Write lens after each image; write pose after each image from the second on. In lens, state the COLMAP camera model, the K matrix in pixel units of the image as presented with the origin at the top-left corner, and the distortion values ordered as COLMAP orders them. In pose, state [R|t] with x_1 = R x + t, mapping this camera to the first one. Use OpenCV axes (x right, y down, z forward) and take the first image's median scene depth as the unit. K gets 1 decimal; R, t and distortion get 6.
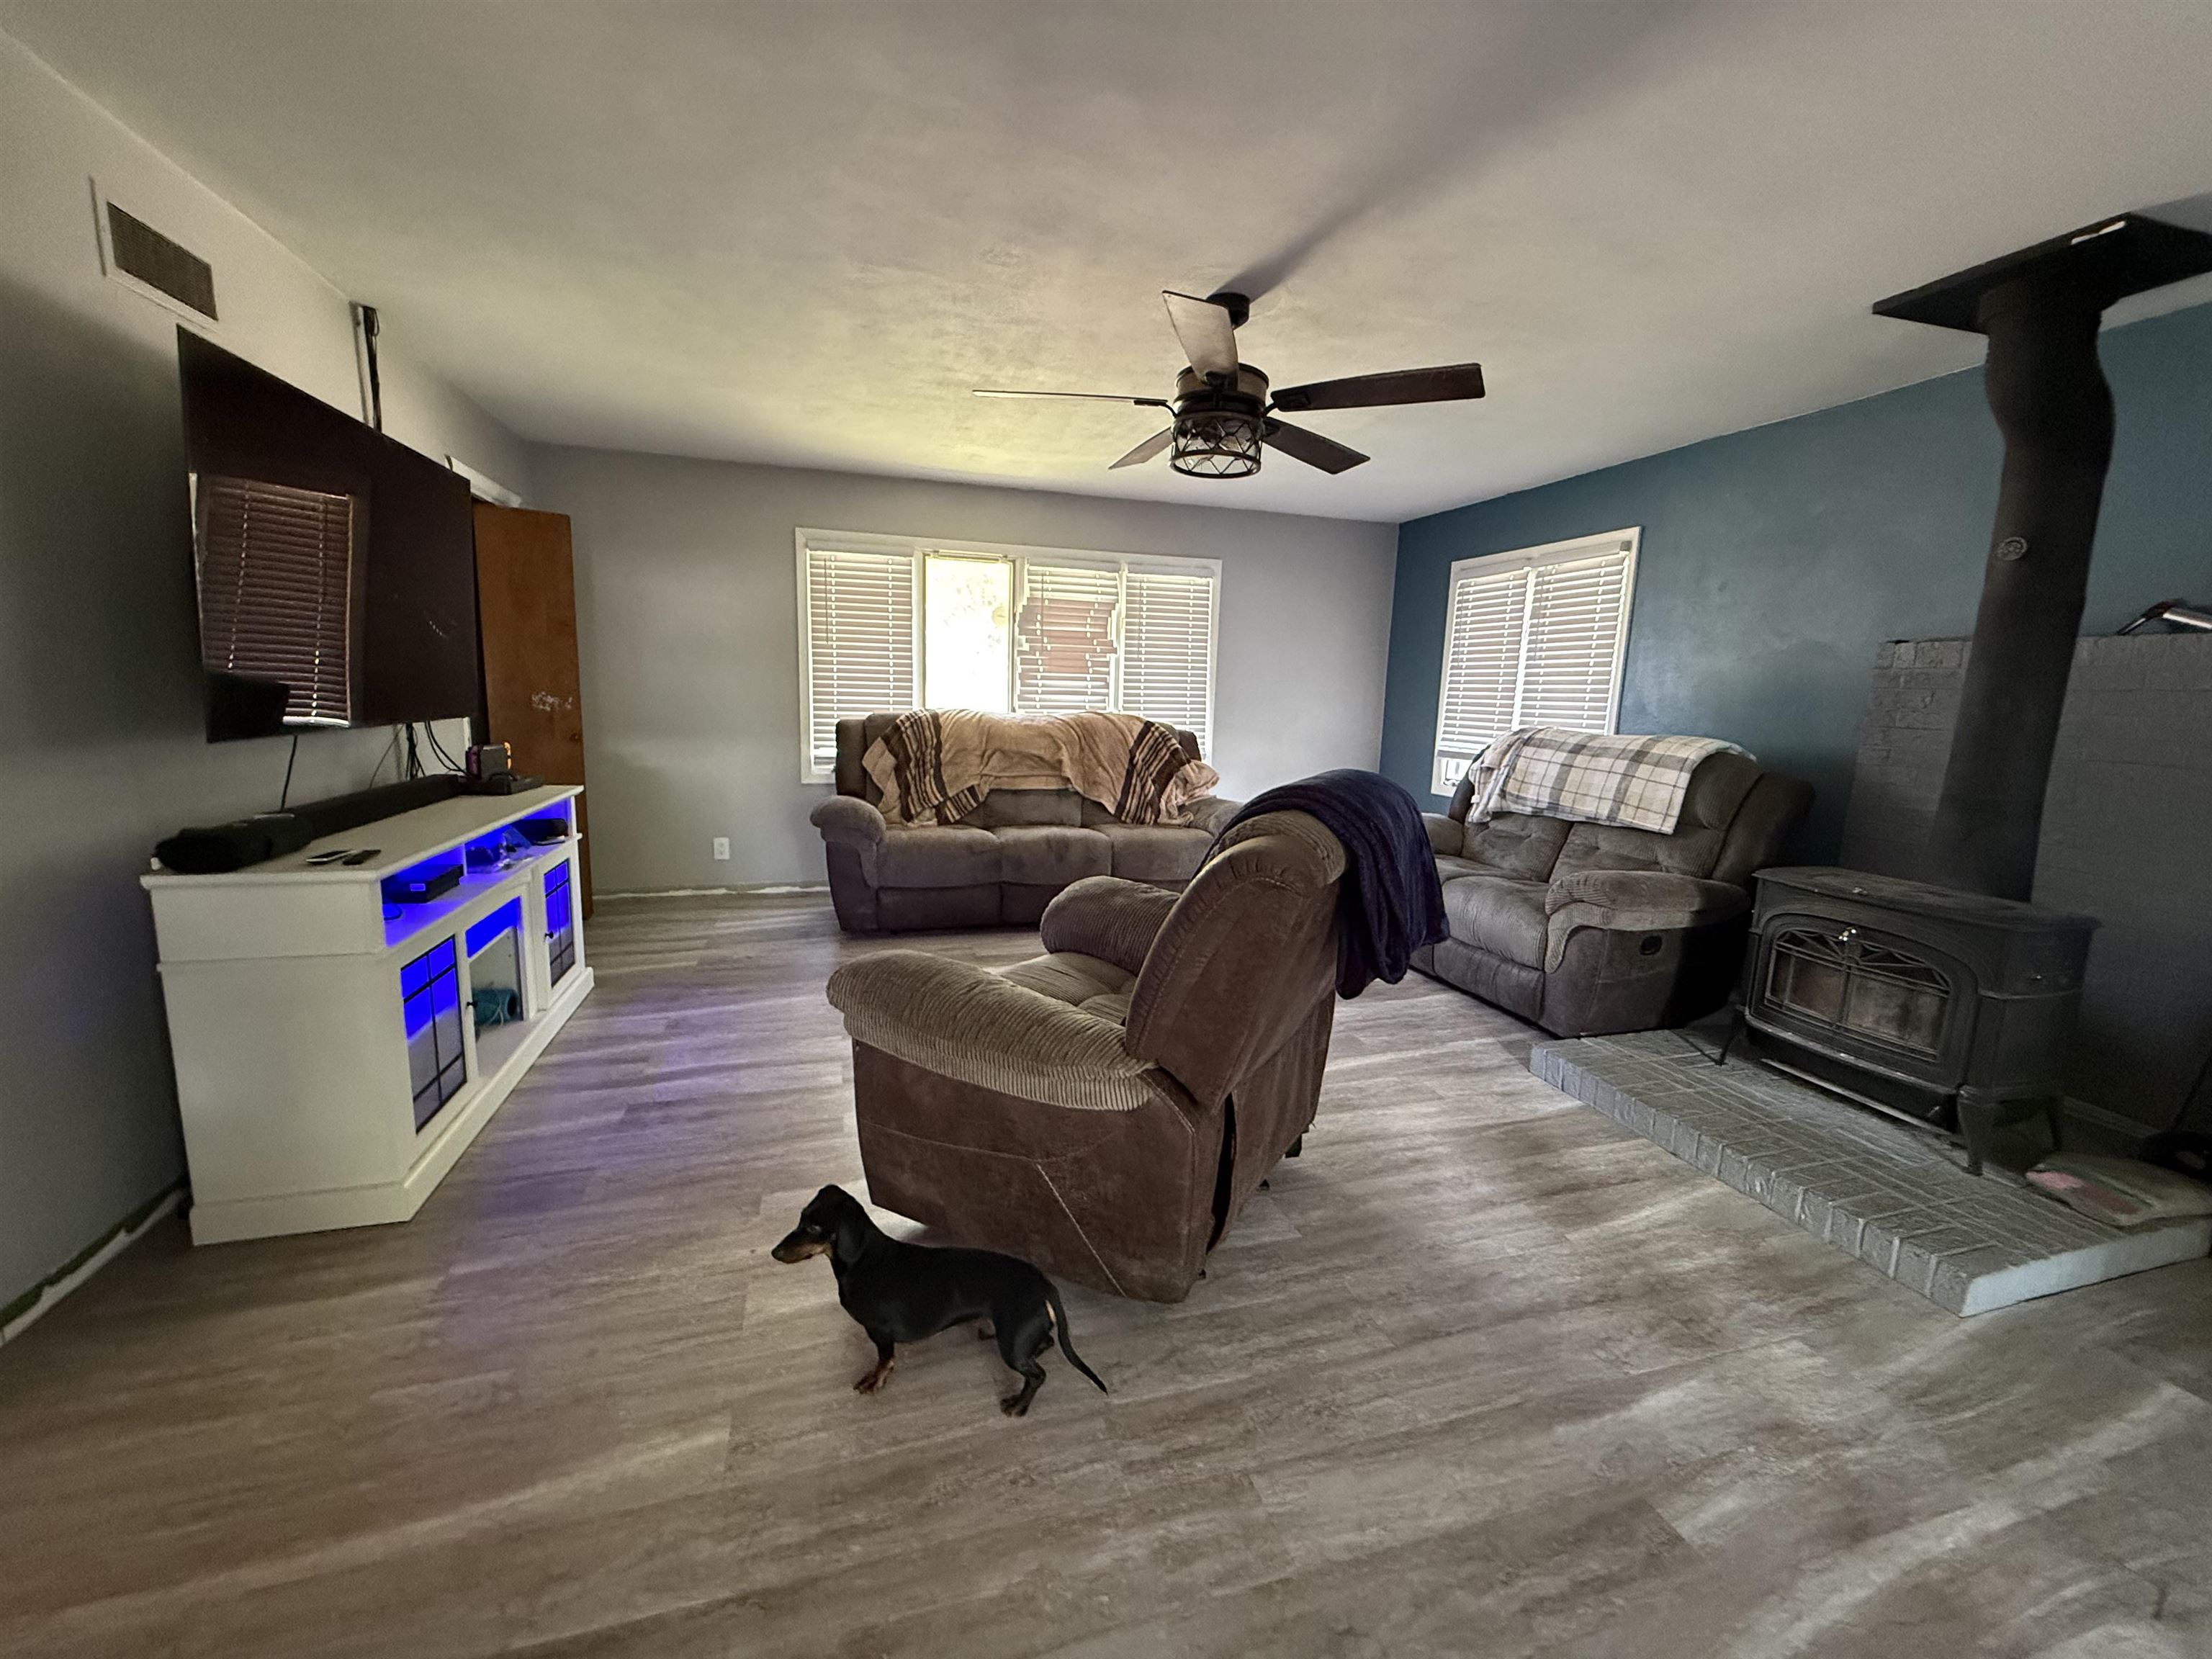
lens RADIAL K [[873.9, 0, 1099.3], [0, 873.9, 825.2], [0, 0, 1]] dist [0.000025, 0.000058]
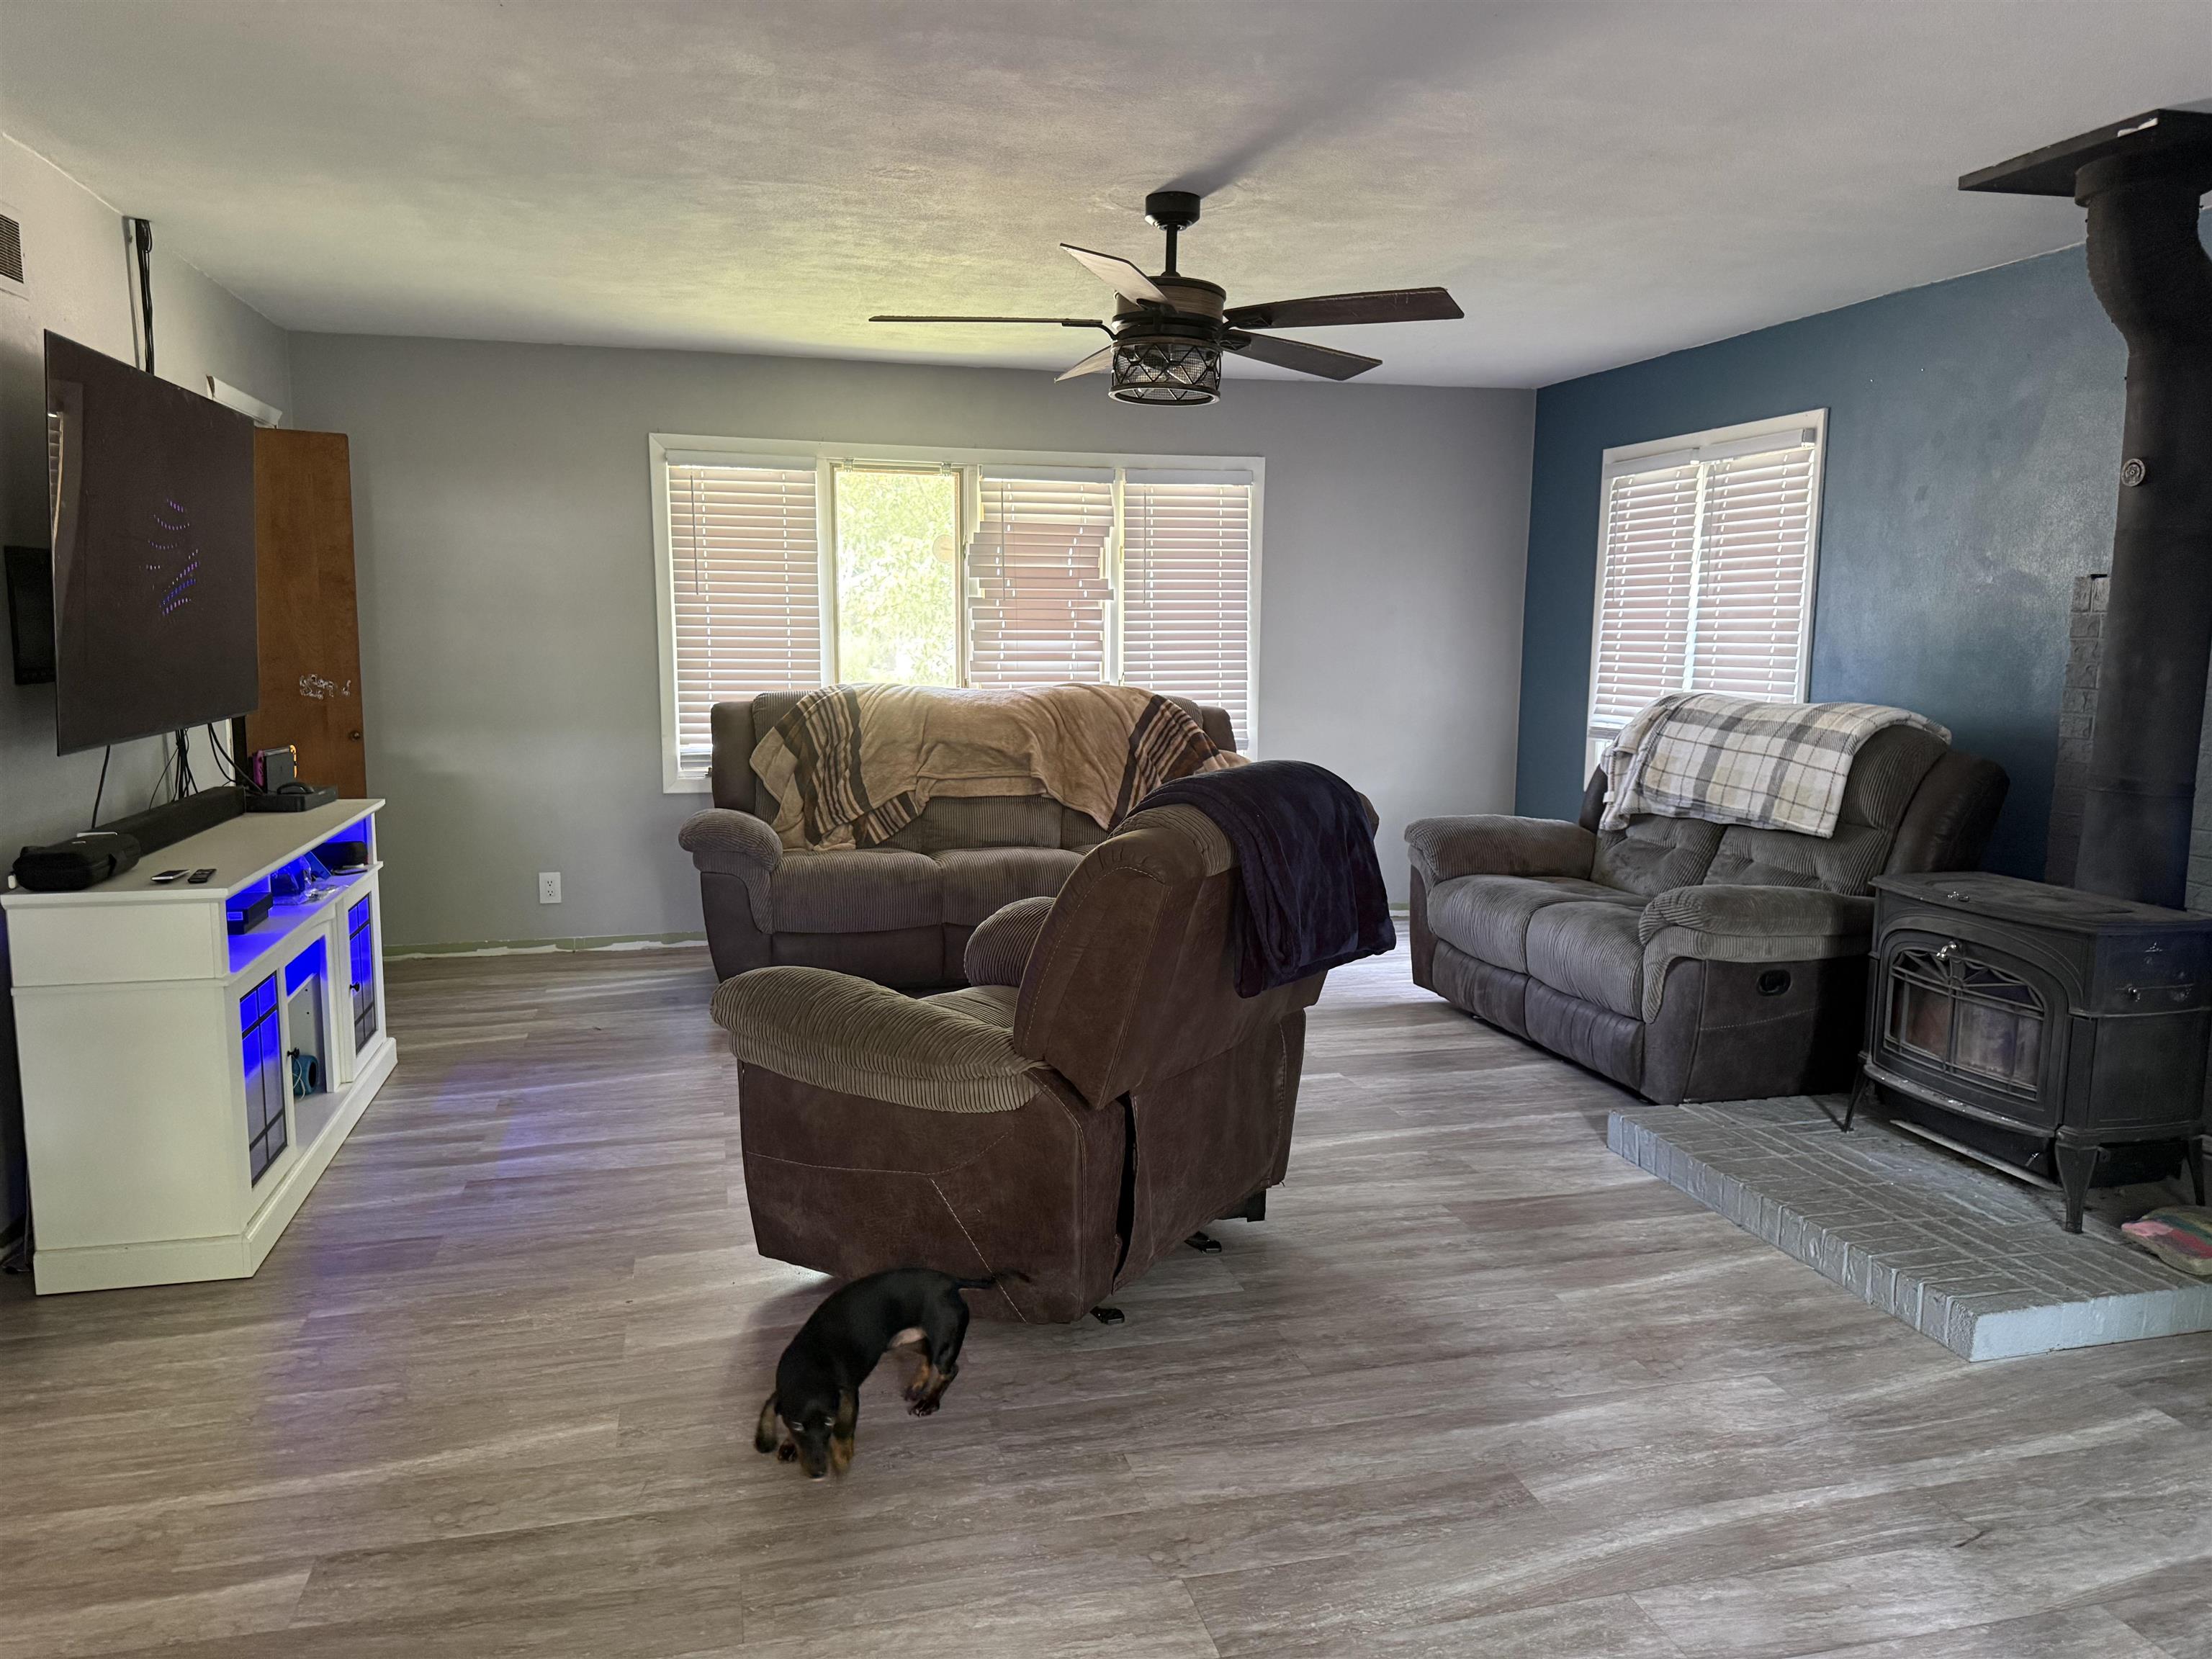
lens RADIAL K [[1556.0, 0, 1106.0], [0, 1556.0, 829.5], [0, 0, 1]] dist [0.130933, -0.192709]
pose [[0.998904, -0.017525, -0.043390, 0.121988], [0.016506, 0.999582, -0.023730, 0.029940], [0.043788, 0.022988, 0.998776, -0.432157]]
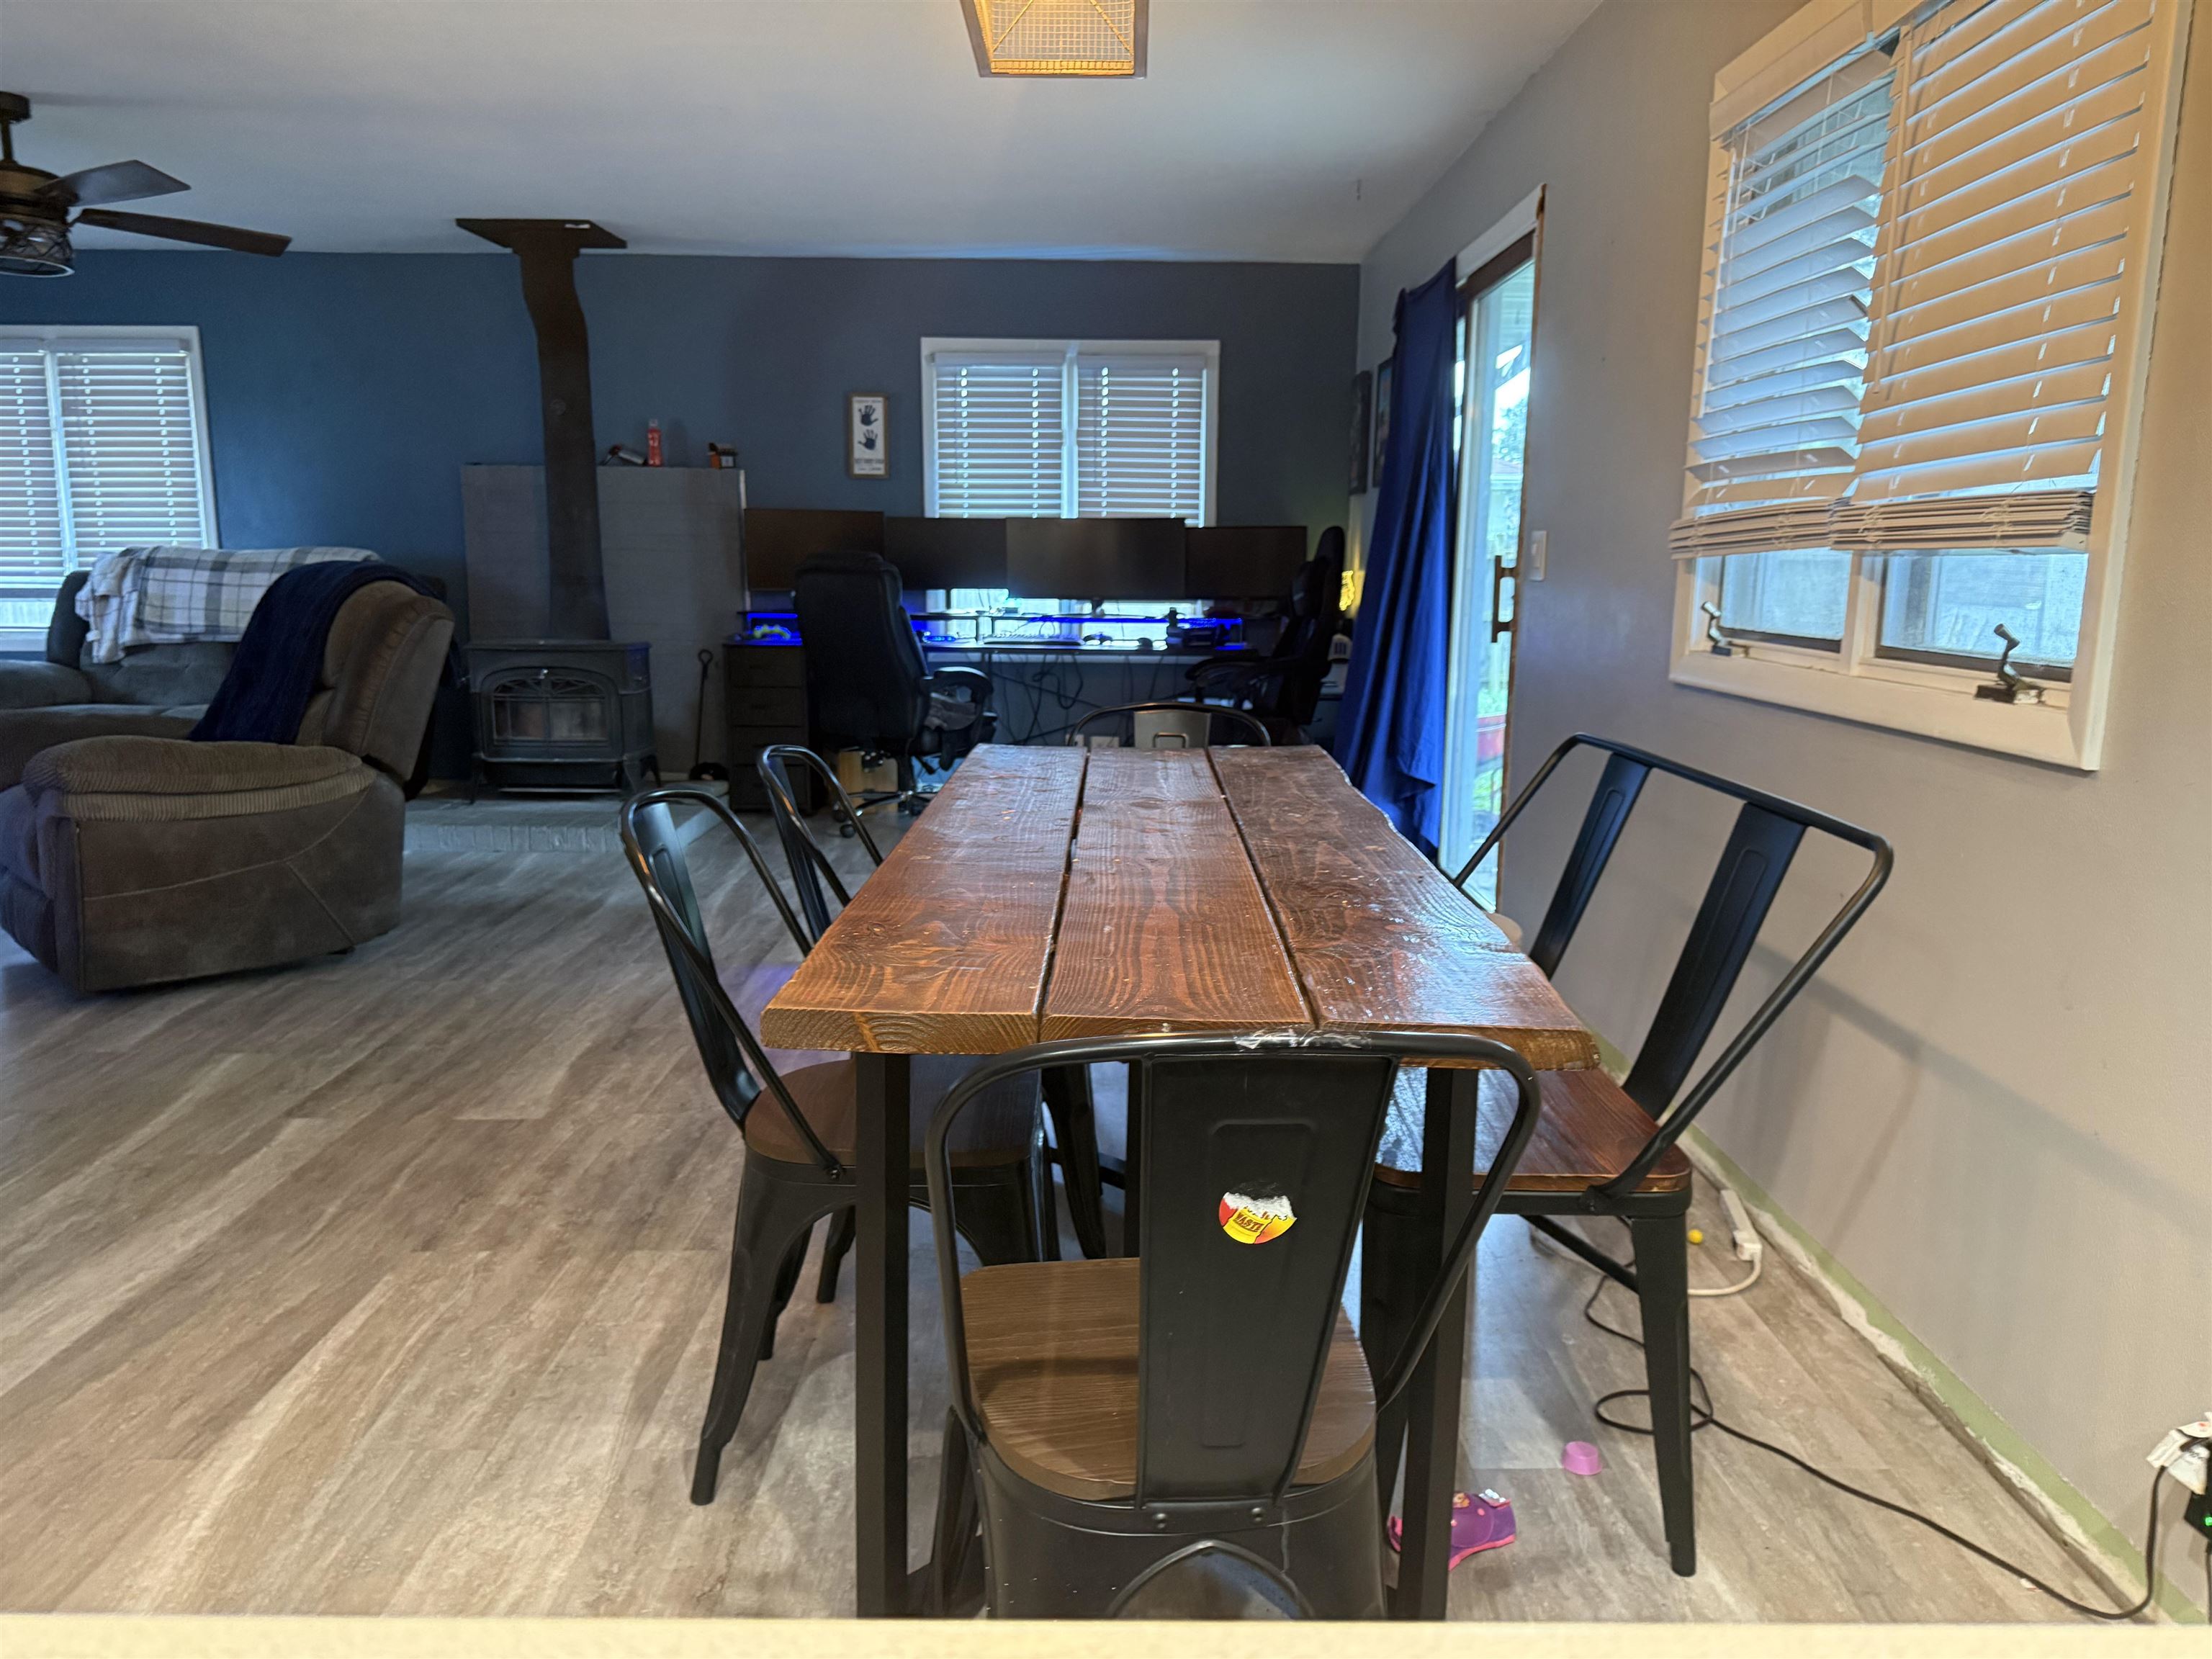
lens RADIAL K [[1590.7, 0, 1051.1], [0, 1590.7, 813.9], [0, 0, 1]] dist [0.177322, -0.165519]
pose [[0.306649, -0.184578, 0.933754, -1.206889], [0.161769, 0.976851, 0.139972, 0.095217], [-0.937975, 0.108130, 0.329409, -0.540236]]
